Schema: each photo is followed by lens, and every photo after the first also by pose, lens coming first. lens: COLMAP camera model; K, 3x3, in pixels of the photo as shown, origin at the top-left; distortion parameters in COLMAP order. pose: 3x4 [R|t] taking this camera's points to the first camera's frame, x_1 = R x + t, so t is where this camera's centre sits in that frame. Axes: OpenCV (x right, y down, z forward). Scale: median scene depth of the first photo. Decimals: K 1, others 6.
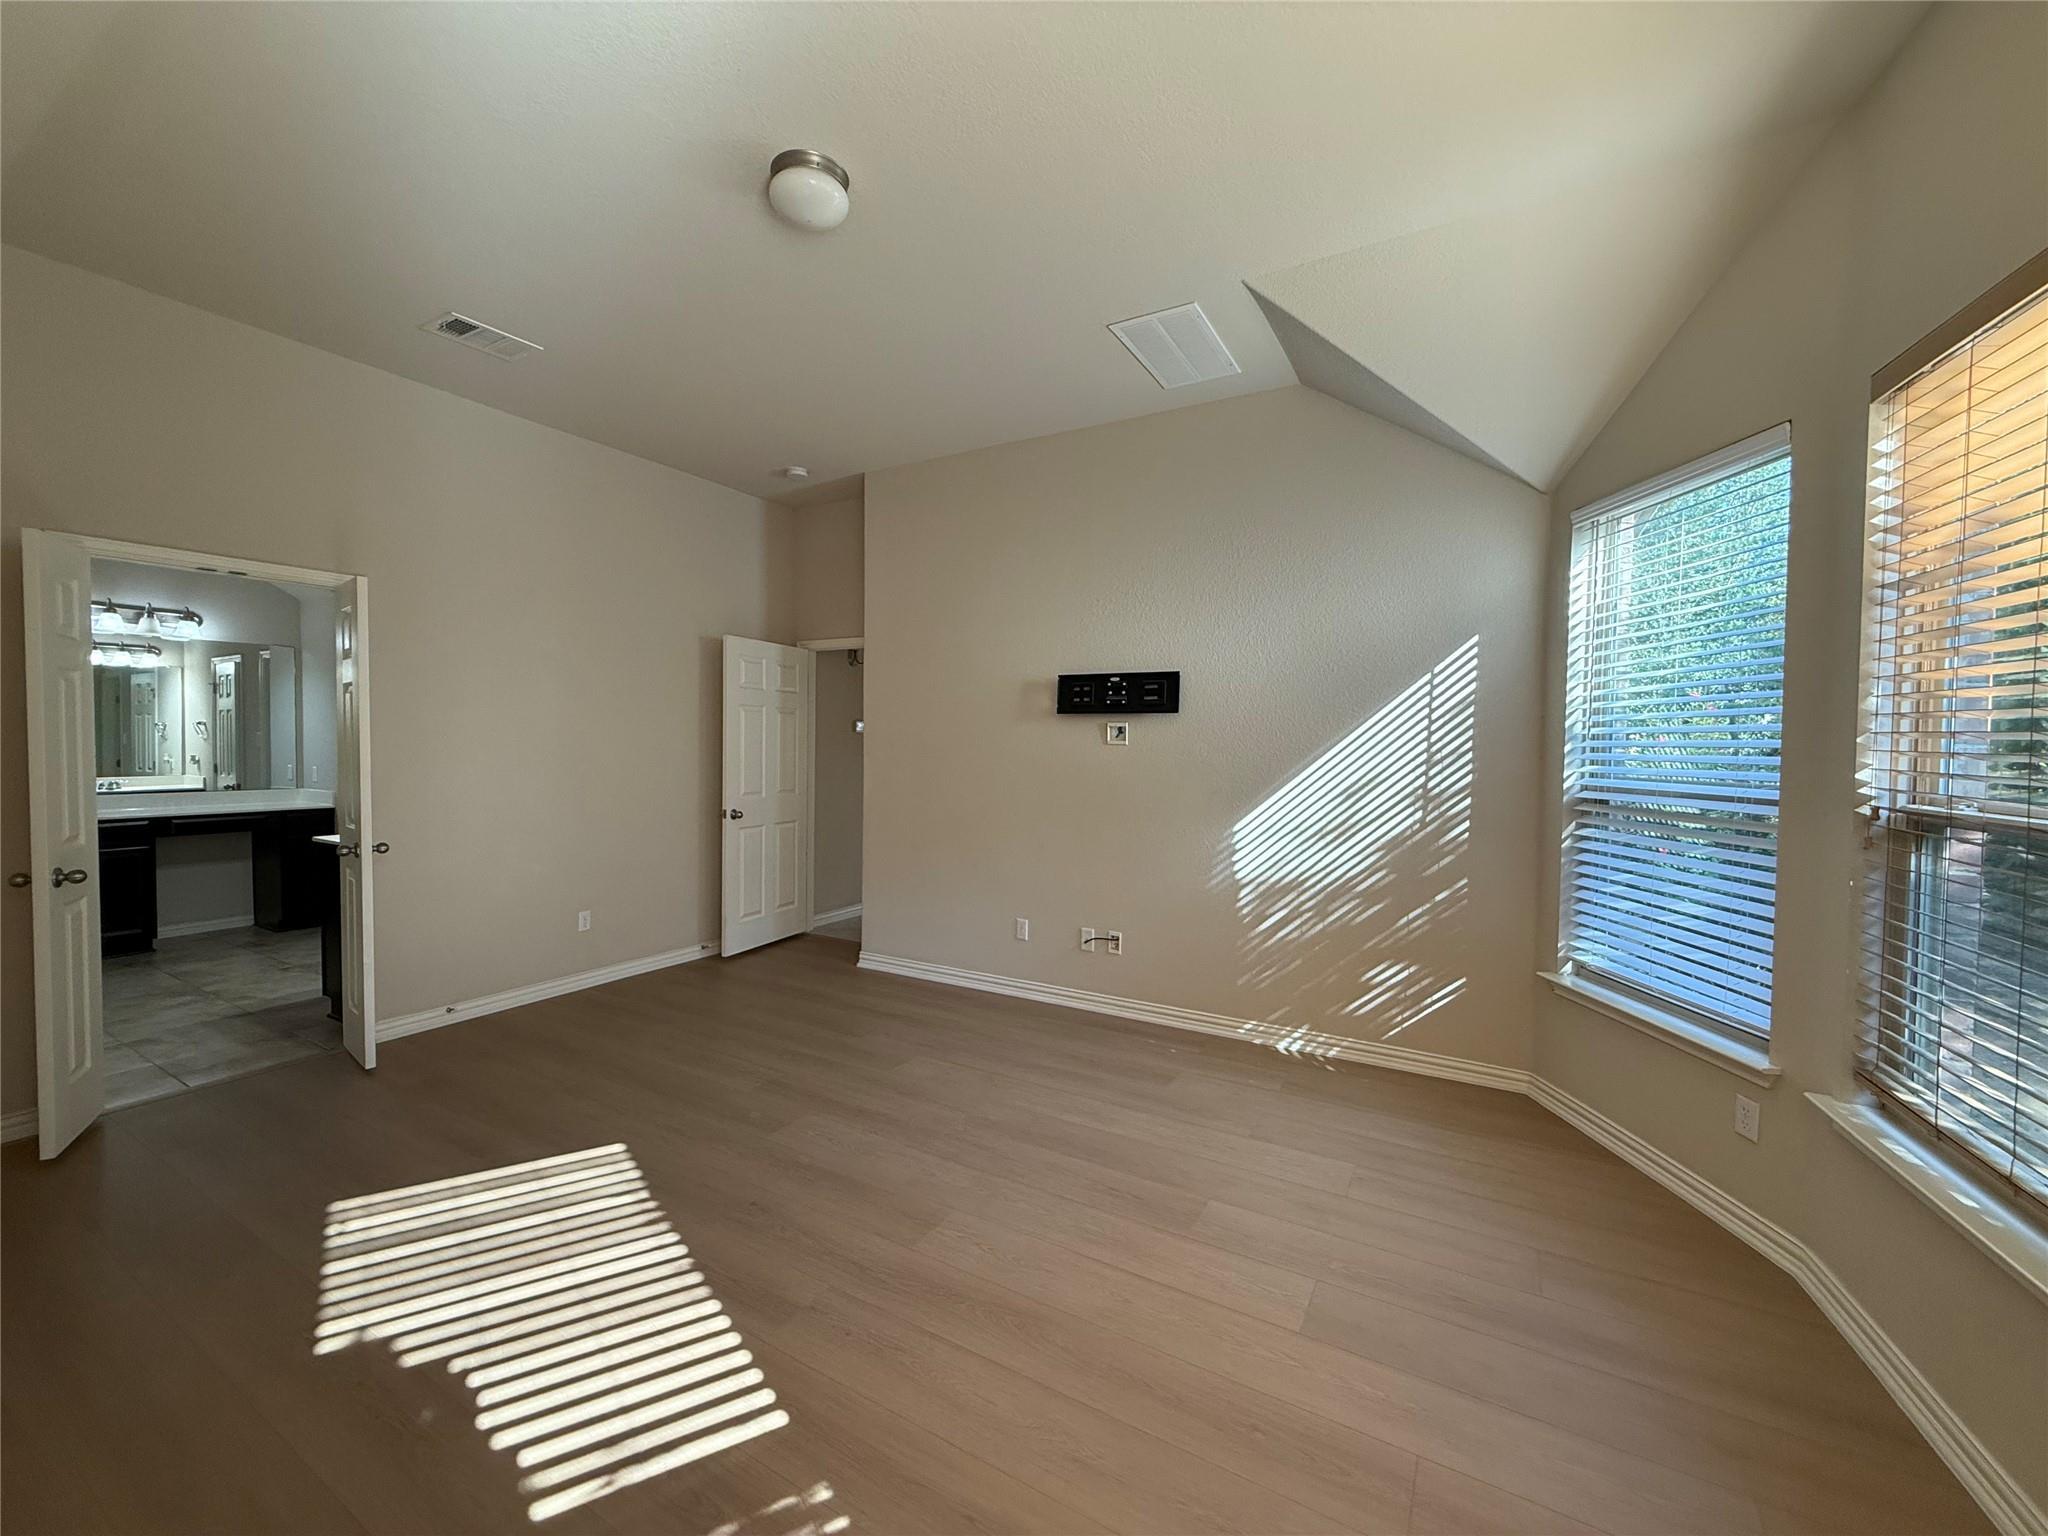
lens RADIAL K [[815.2, 0, 1018.3], [0, 815.2, 766.5], [0, 0, 1]] dist [-0.001089, 0.000491]
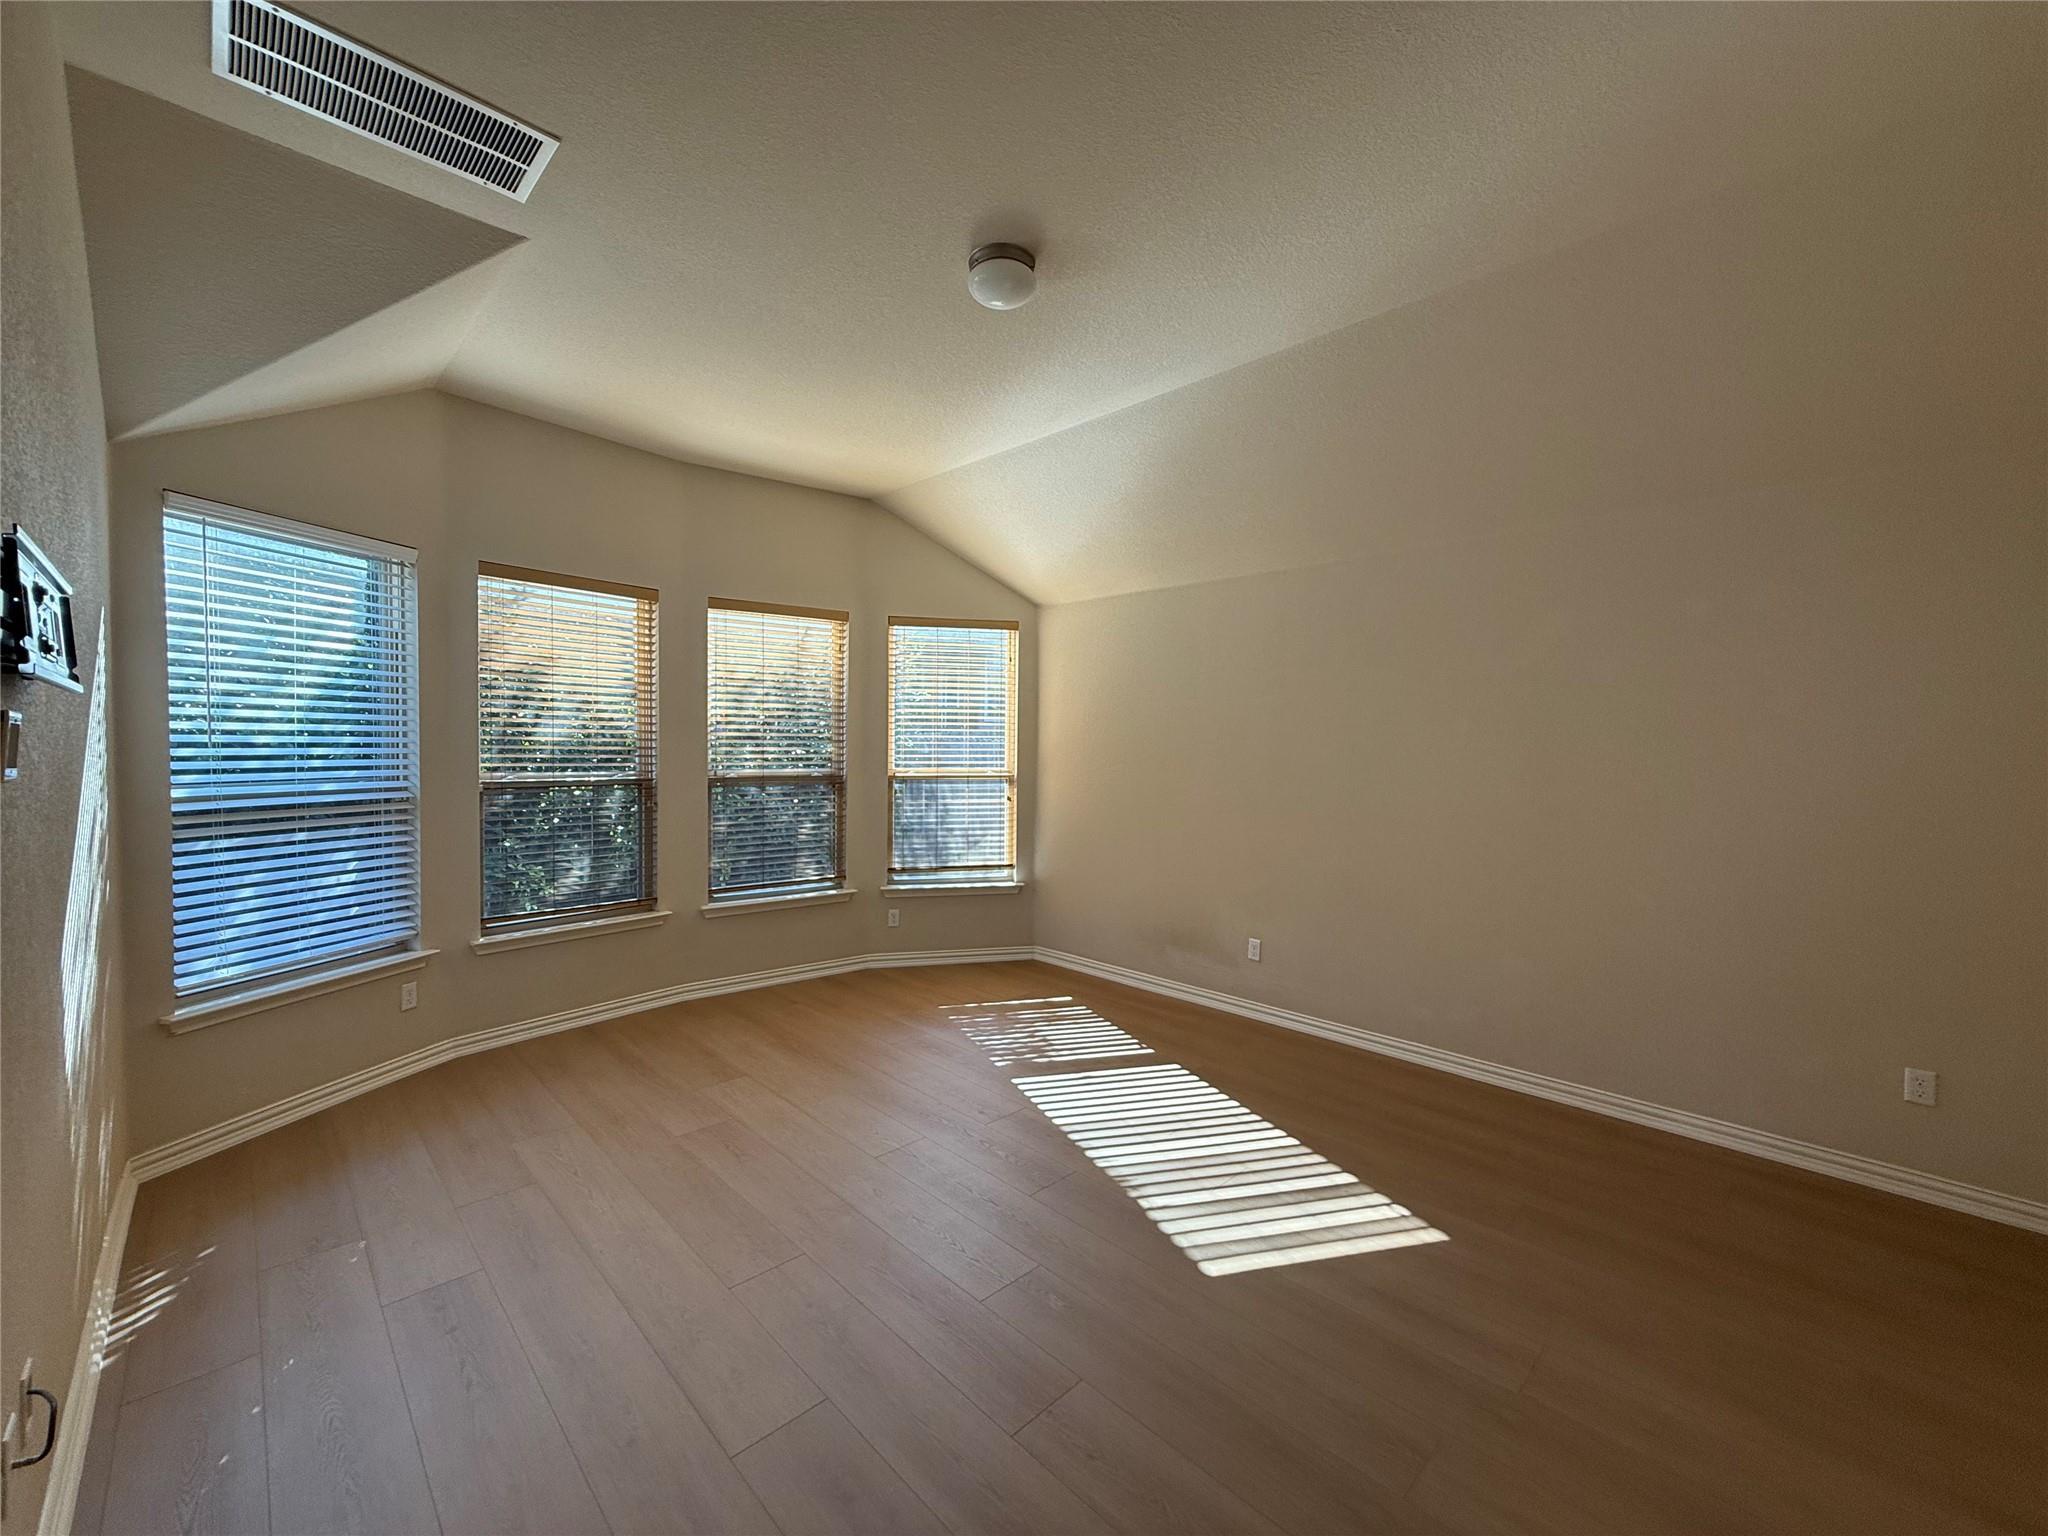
lens RADIAL K [[821.9, 0, 1018.6], [0, 821.9, 780.6], [0, 0, 1]] dist [-0.001233, -0.000081]
pose [[-0.964305, -0.030071, 0.263081, -0.399034], [-0.010223, 0.997018, 0.076493, -0.067238], [-0.264597, 0.071073, -0.961737, 1.423694]]
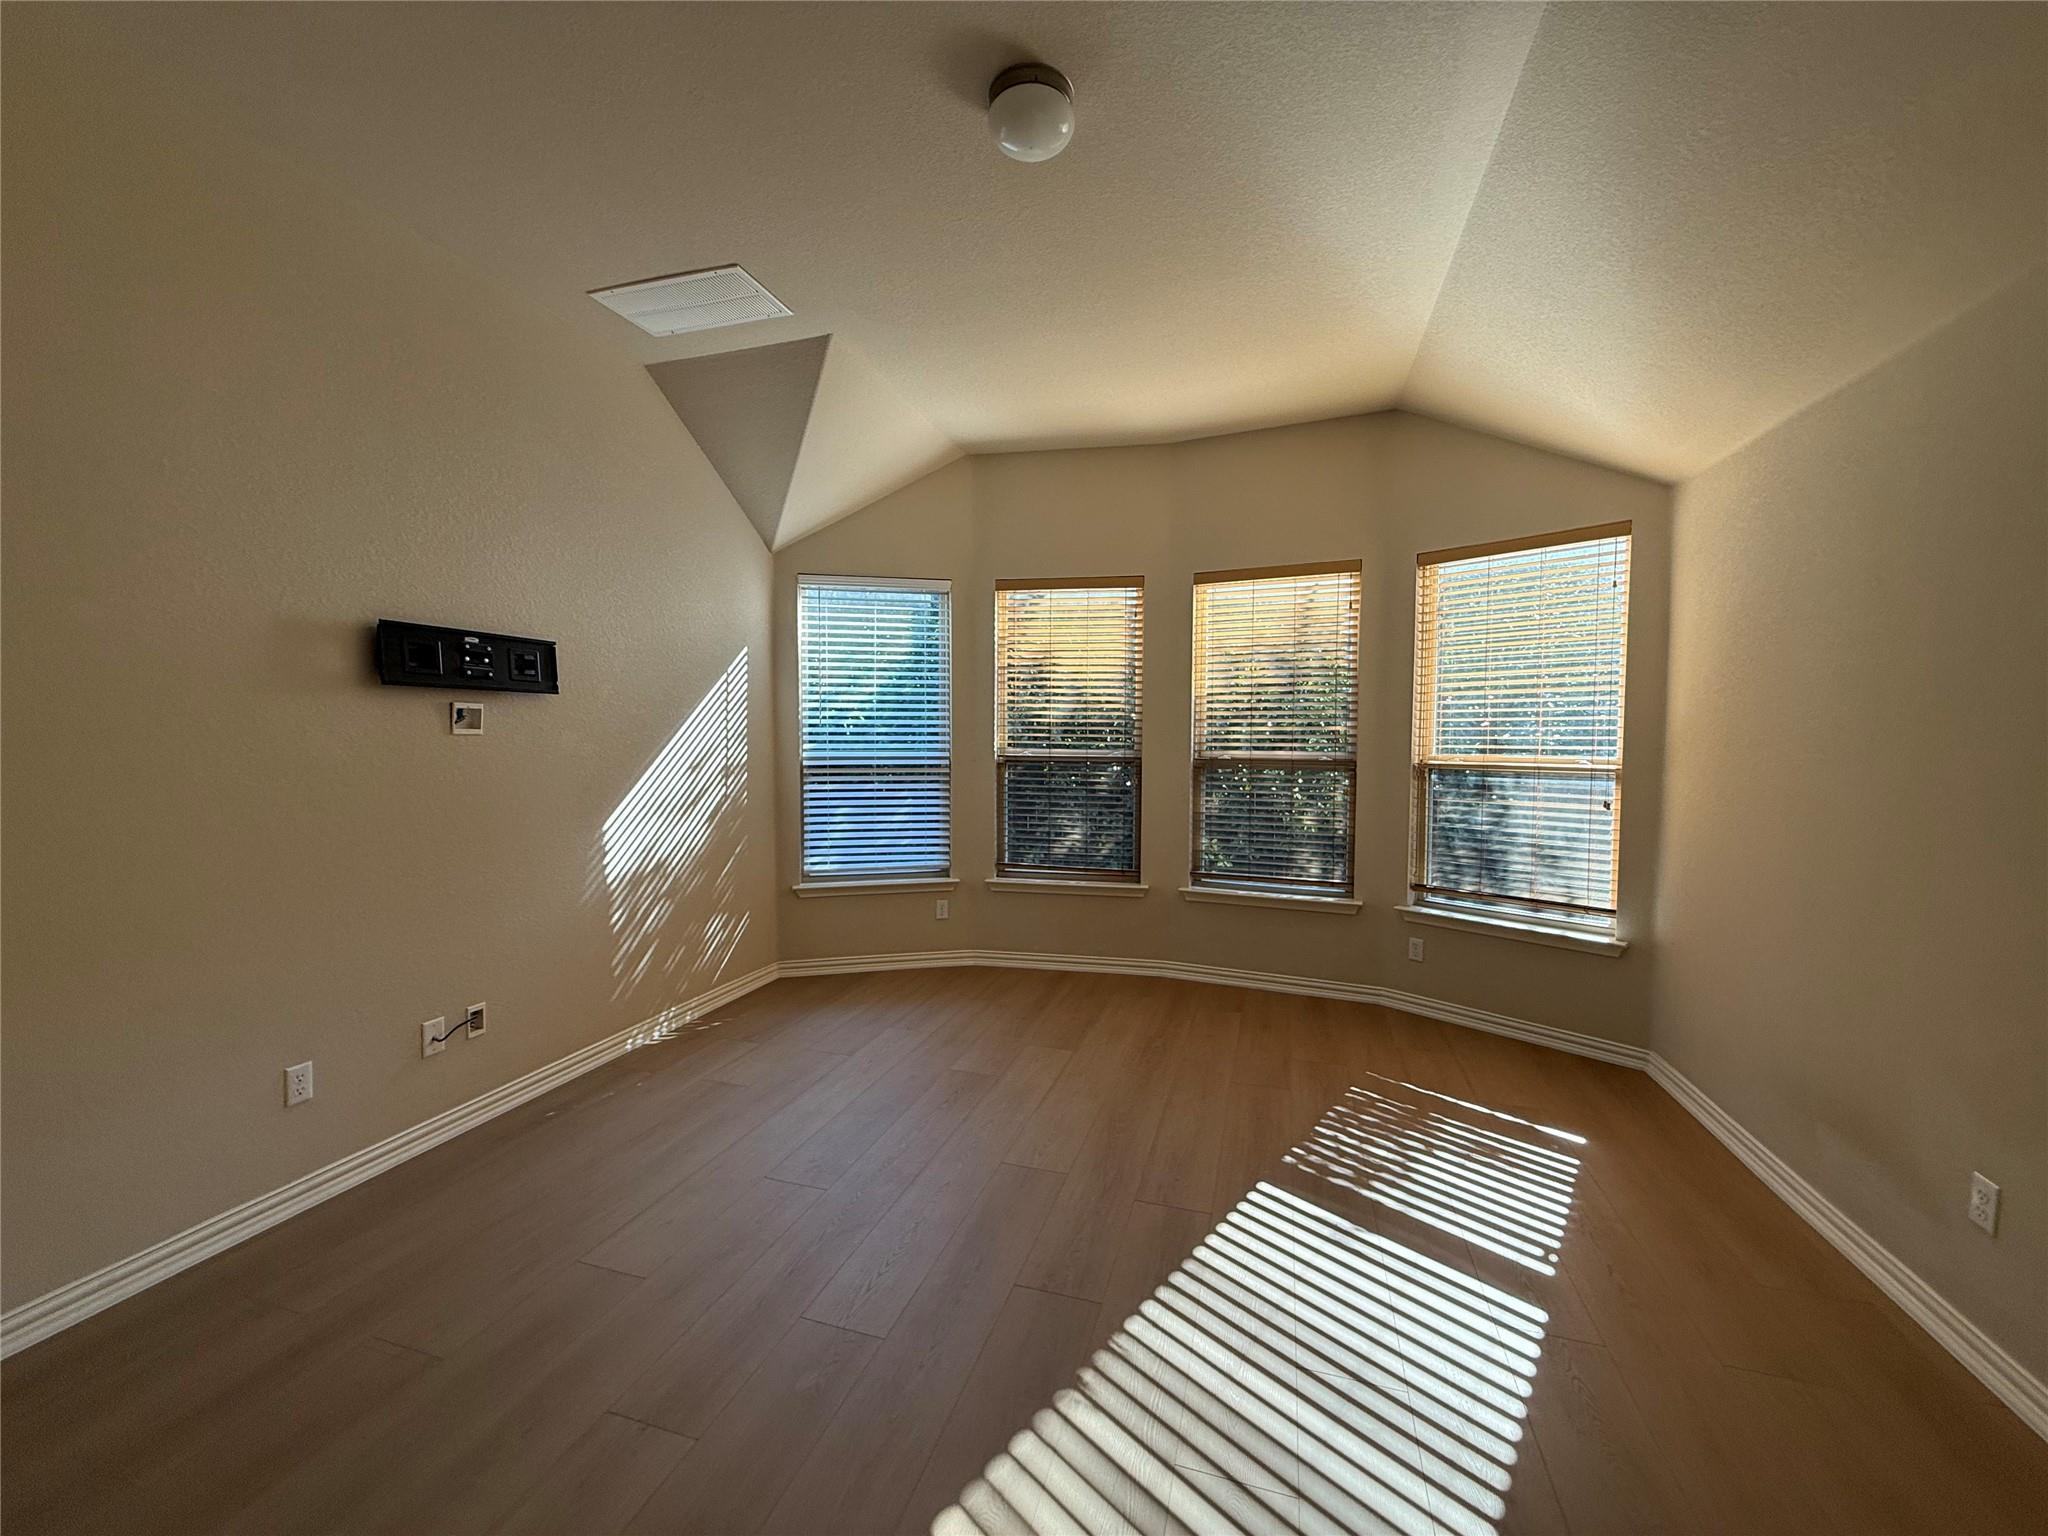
lens RADIAL K [[810.7, 0, 1018.8], [0, 810.7, 774.2], [0, 0, 1]] dist [-0.001013, -0.005274]
pose [[-0.216841, -0.060856, 0.974308, -0.764056], [0.025108, 0.997377, 0.067885, -0.033986], [-0.975884, 0.039183, -0.214744, 0.822948]]
